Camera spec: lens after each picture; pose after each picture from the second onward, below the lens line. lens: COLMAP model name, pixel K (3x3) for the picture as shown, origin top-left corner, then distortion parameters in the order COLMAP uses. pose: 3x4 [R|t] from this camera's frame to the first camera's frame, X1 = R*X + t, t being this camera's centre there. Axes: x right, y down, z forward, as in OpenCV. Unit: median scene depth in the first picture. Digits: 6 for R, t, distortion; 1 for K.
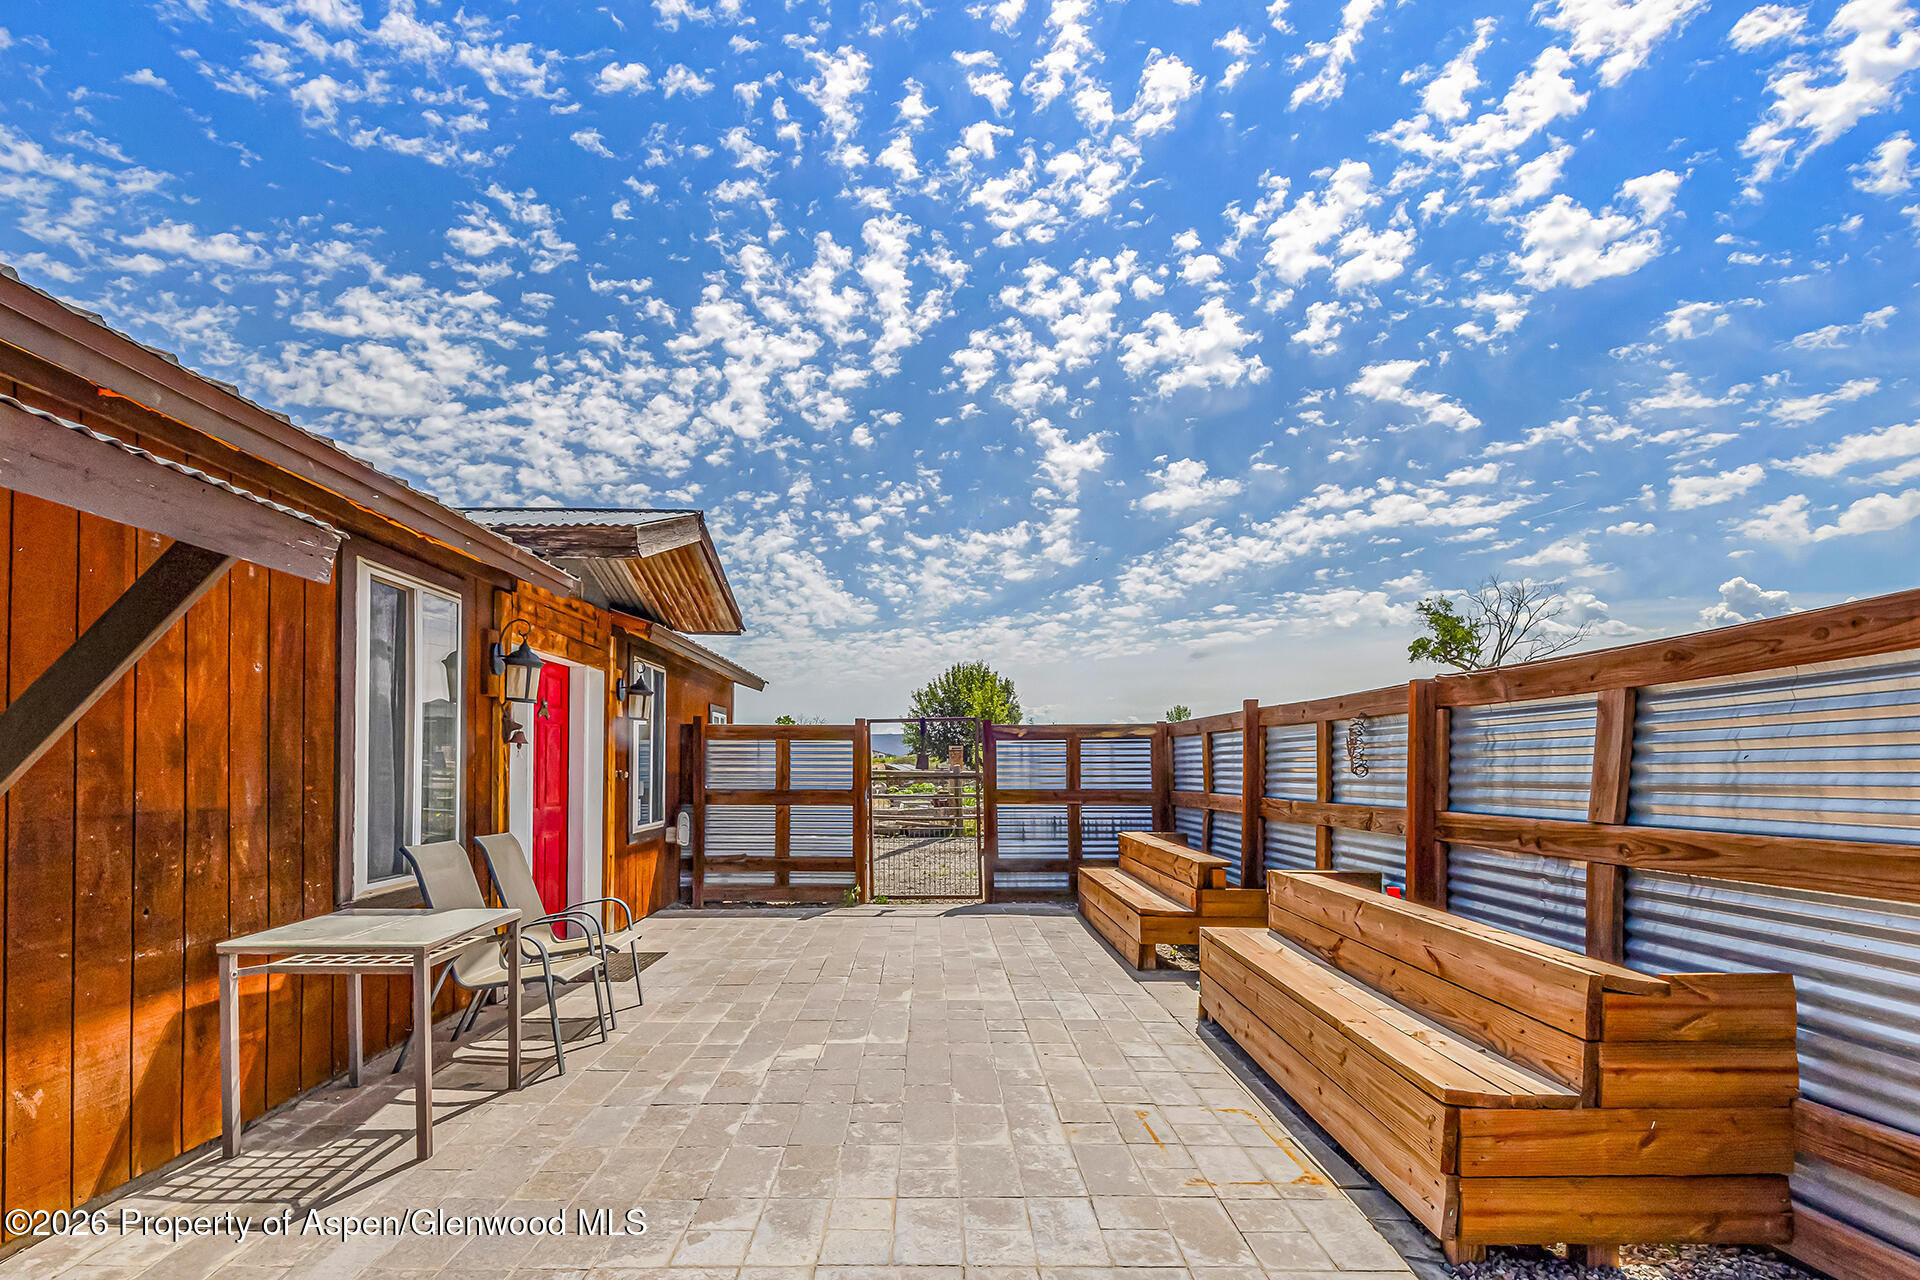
lens RADIAL K [[914.6, 0, 962.9], [0, 914.6, 629.7], [0, 0, 1]] dist [0.000940, -0.012315]
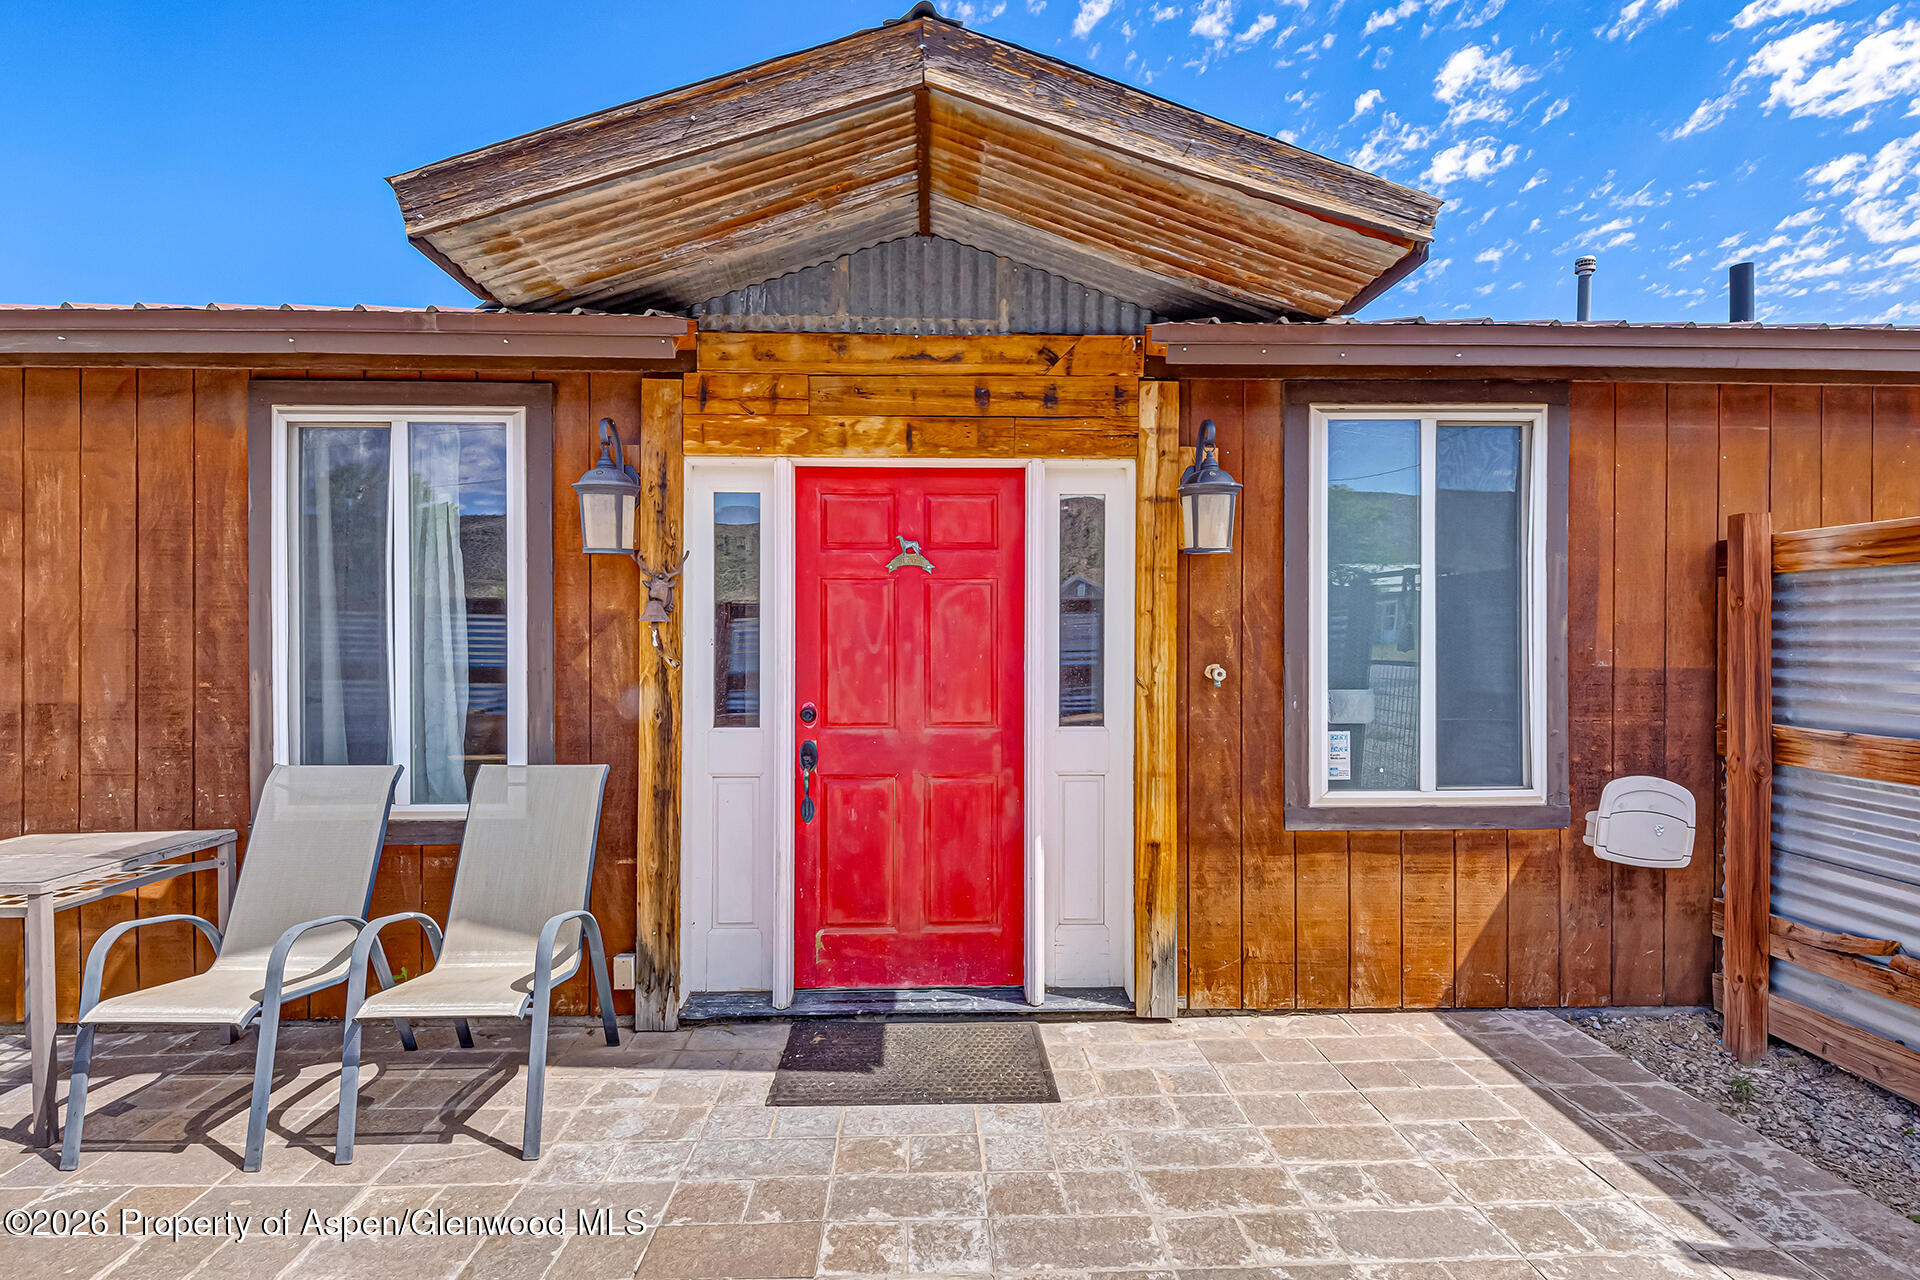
lens RADIAL K [[924.4, 0, 960.0], [0, 924.4, 640.0], [0, 0, 1]] dist [0.028961, -0.013955]
pose [[-0.011744, 0.000299, -0.999931, 0.199726], [0.154103, 0.988054, -0.001515, 0.257667], [0.987985, -0.154110, -0.011650, 1.832369]]
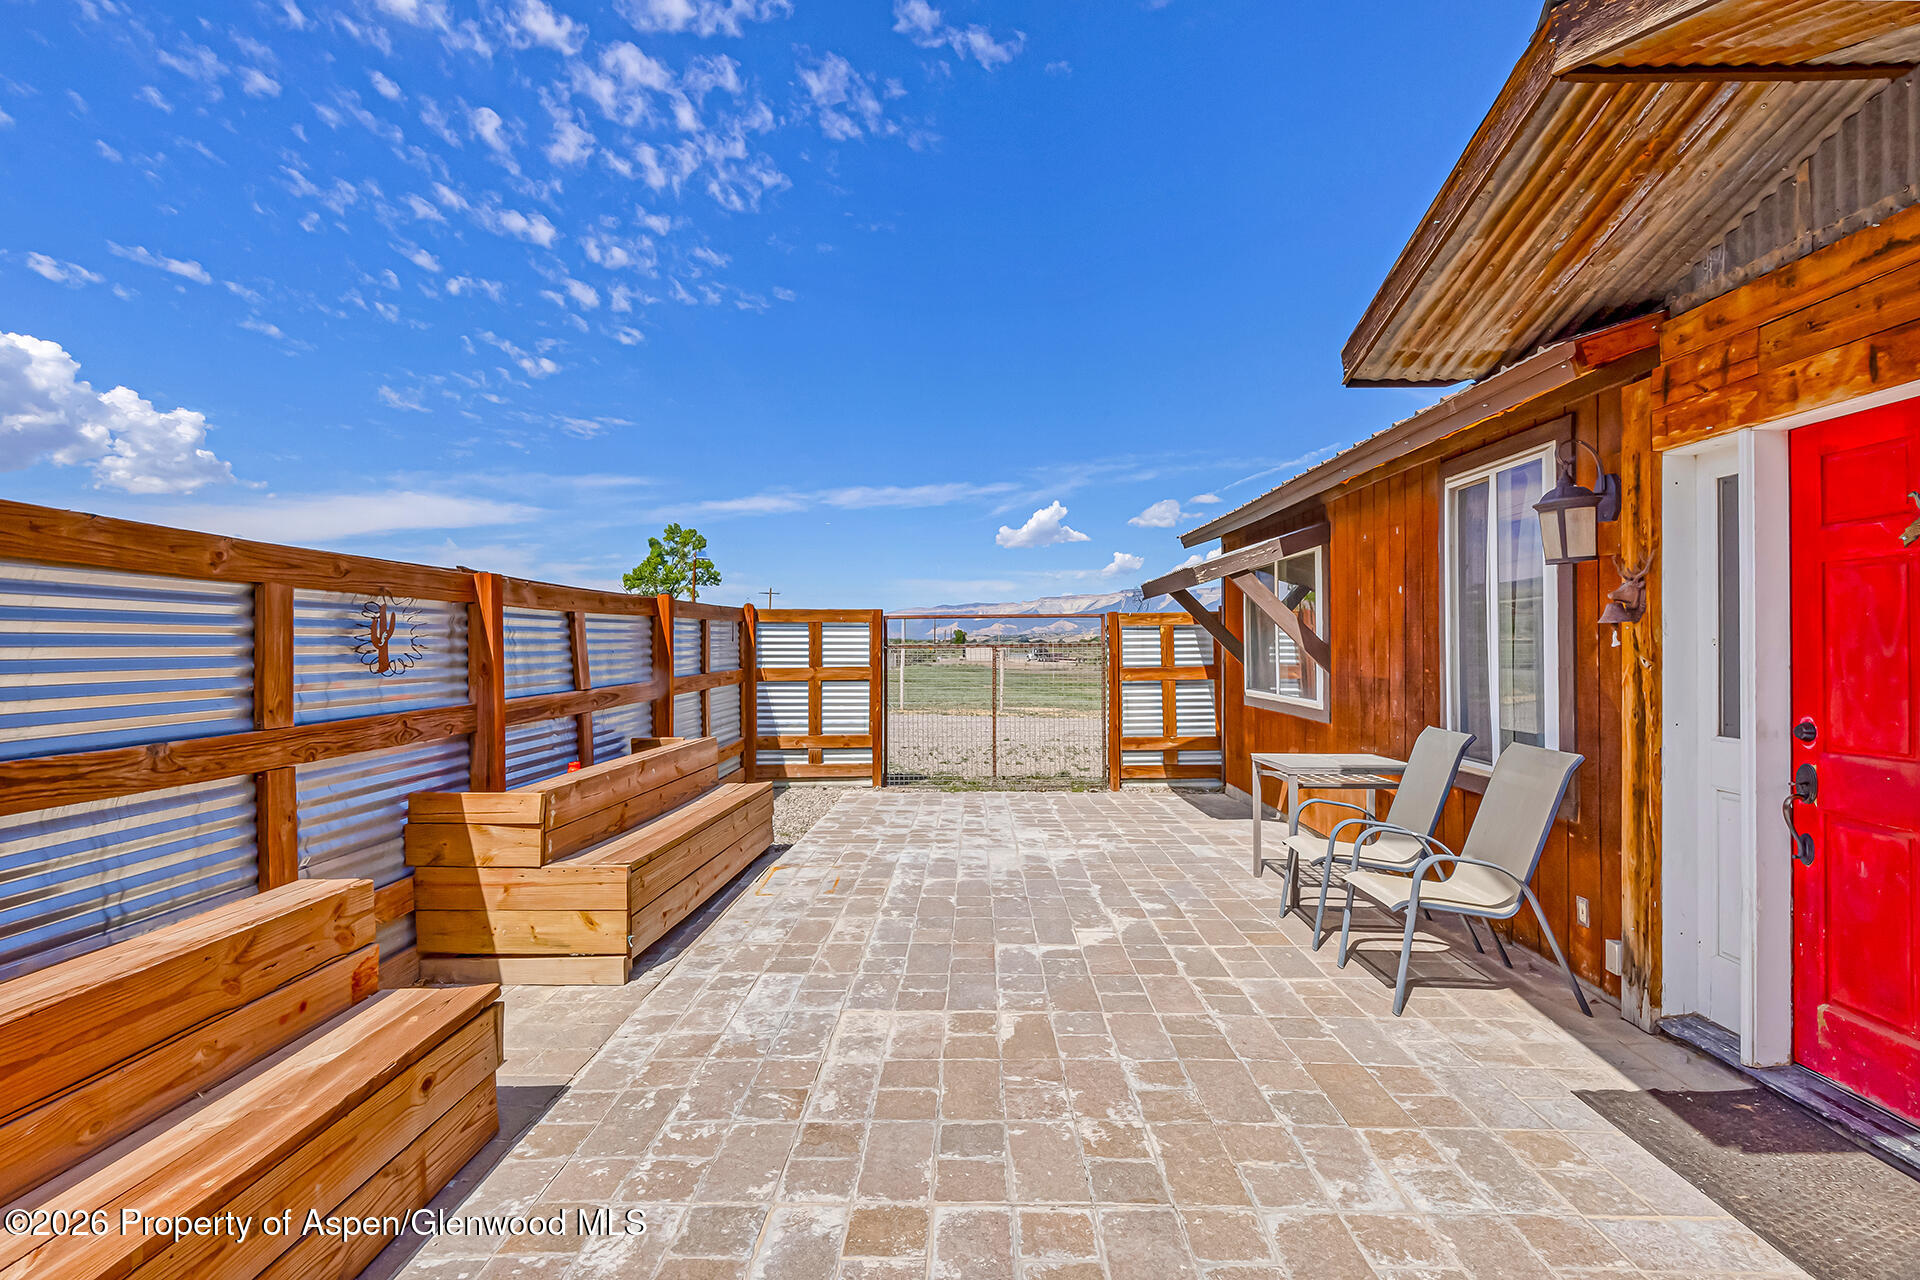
lens RADIAL K [[889.1, 0, 960.0], [0, 889.1, 640.0], [0, 0, 1]] dist [0.002522, -0.000590]
pose [[-0.998988, 0.005104, 0.044681, -0.087437], [-0.002019, 0.987447, -0.157941, 0.354172], [-0.044926, -0.157871, -0.986437, 2.452529]]
